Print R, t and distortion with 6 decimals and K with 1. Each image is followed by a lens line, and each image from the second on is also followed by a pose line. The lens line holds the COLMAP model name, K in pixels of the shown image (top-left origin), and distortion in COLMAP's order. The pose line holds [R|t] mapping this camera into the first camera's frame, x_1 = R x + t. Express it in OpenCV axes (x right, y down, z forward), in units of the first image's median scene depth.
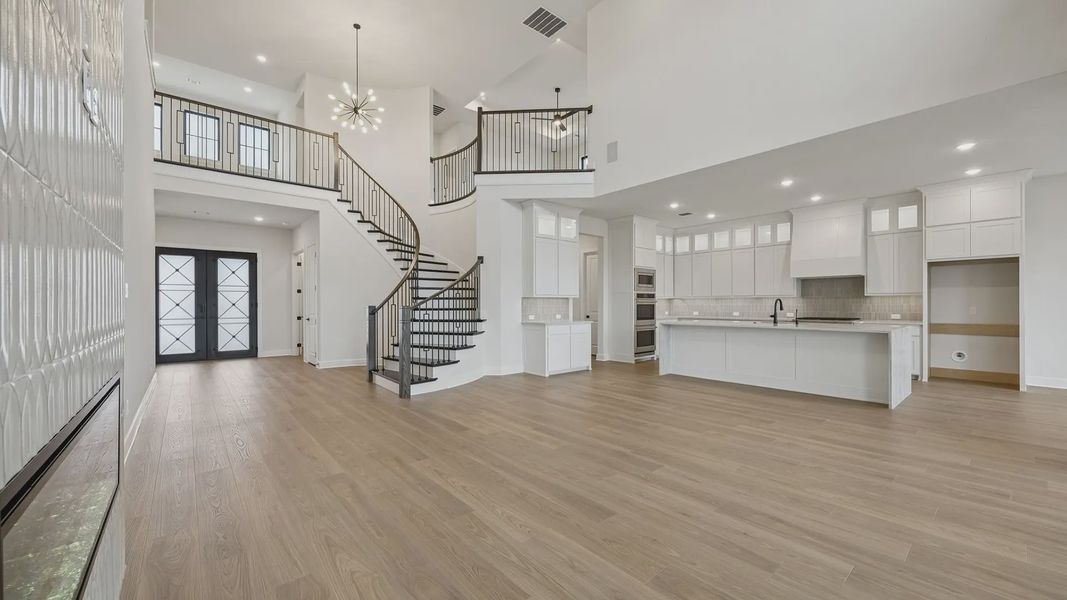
lens RADIAL K [[410.2, 0, 530.8], [0, 410.2, 305.1], [0, 0, 1]] dist [-0.001897, -0.000745]
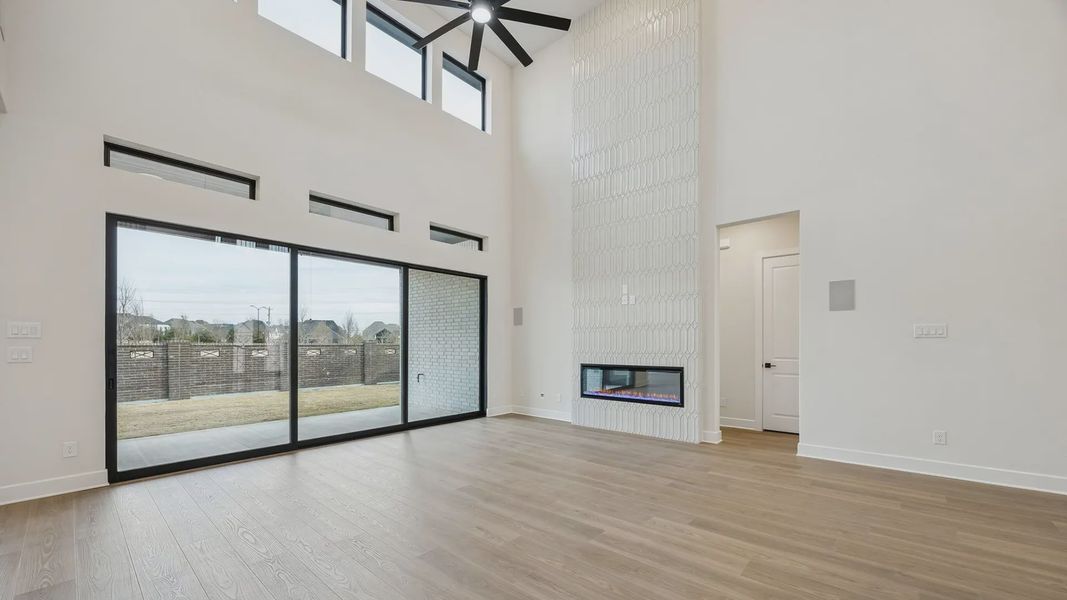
lens RADIAL K [[410.2, 0, 531.8], [0, 410.2, 344.0], [0, 0, 1]] dist [-0.001897, -0.000745]
pose [[-0.989424, 0.004746, -0.144972, 0.119154], [0.004984, 0.999987, -0.001282, -0.002443], [0.144964, -0.001991, -0.989435, 0.909616]]
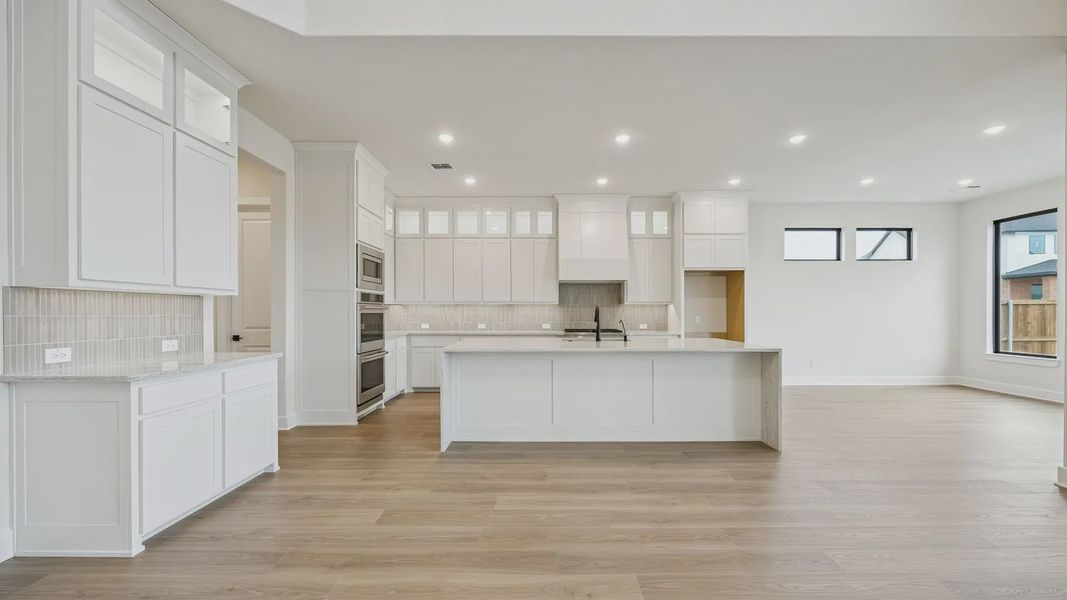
lens RADIAL K [[410.2, 0, 539.9], [0, 410.2, 315.0], [0, 0, 1]] dist [-0.001897, -0.000745]
pose [[0.645312, -0.001906, 0.763916, 0.001185], [-0.001293, 0.999993, 0.003588, -0.001652], [-0.763918, -0.003304, 0.645305, 0.550596]]
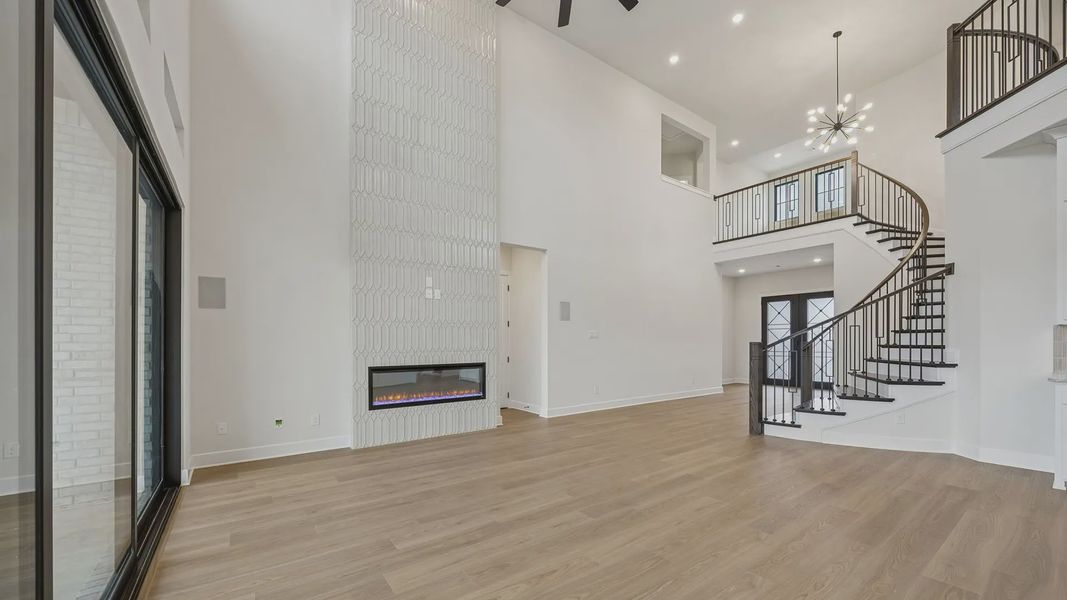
lens RADIAL K [[410.2, 0, 535.6], [0, 410.2, 340.5], [0, 0, 1]] dist [-0.001897, -0.000745]
pose [[-0.069902, -0.000276, -0.997554, 0.531757], [0.004395, 0.999990, -0.000584, -0.002905], [0.997544, -0.004425, -0.069900, 0.397085]]
